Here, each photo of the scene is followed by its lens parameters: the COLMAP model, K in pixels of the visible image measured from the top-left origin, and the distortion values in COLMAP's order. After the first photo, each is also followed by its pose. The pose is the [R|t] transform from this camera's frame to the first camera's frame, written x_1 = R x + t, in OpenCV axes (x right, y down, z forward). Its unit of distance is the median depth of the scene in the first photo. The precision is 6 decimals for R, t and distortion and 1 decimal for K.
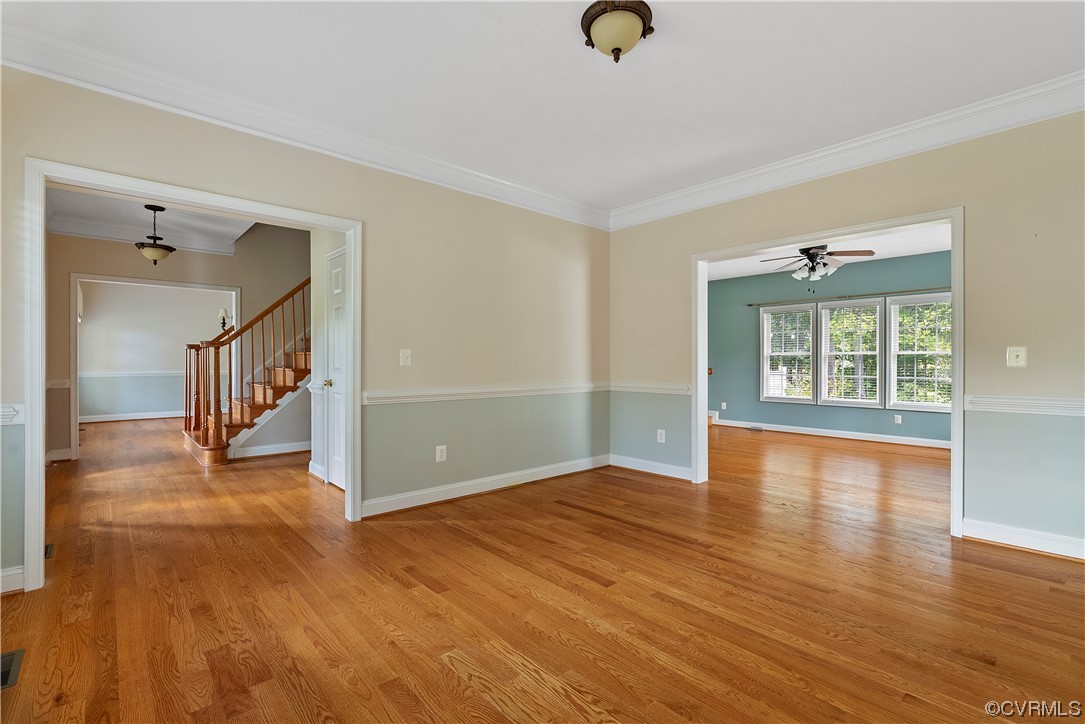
lens RADIAL K [[480.1, 0, 544.1], [0, 480.1, 362.1], [0, 0, 1]] dist [-0.013475, 0.000333]
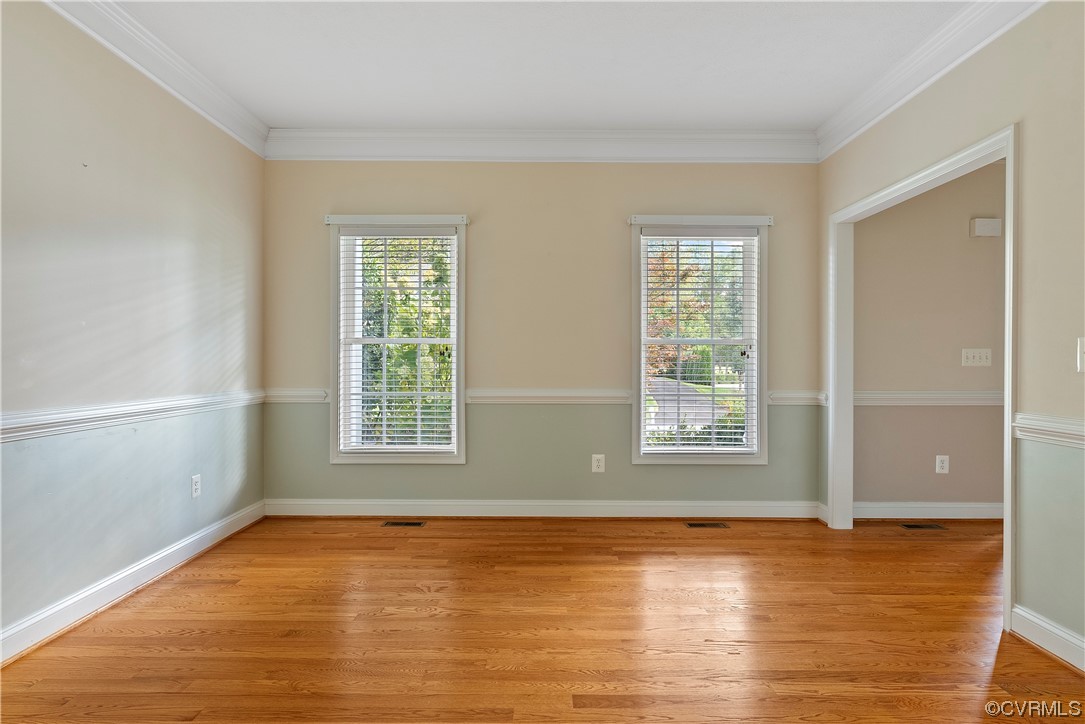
lens RADIAL K [[627.0, 0, 538.6], [0, 627.0, 362.8], [0, 0, 1]] dist [-0.000784, -0.000013]
pose [[-0.673871, -0.002728, -0.738844, 0.349942], [-0.003997, 0.999992, -0.000047, 0.001852], [0.738838, 0.002922, -0.673877, 0.668206]]
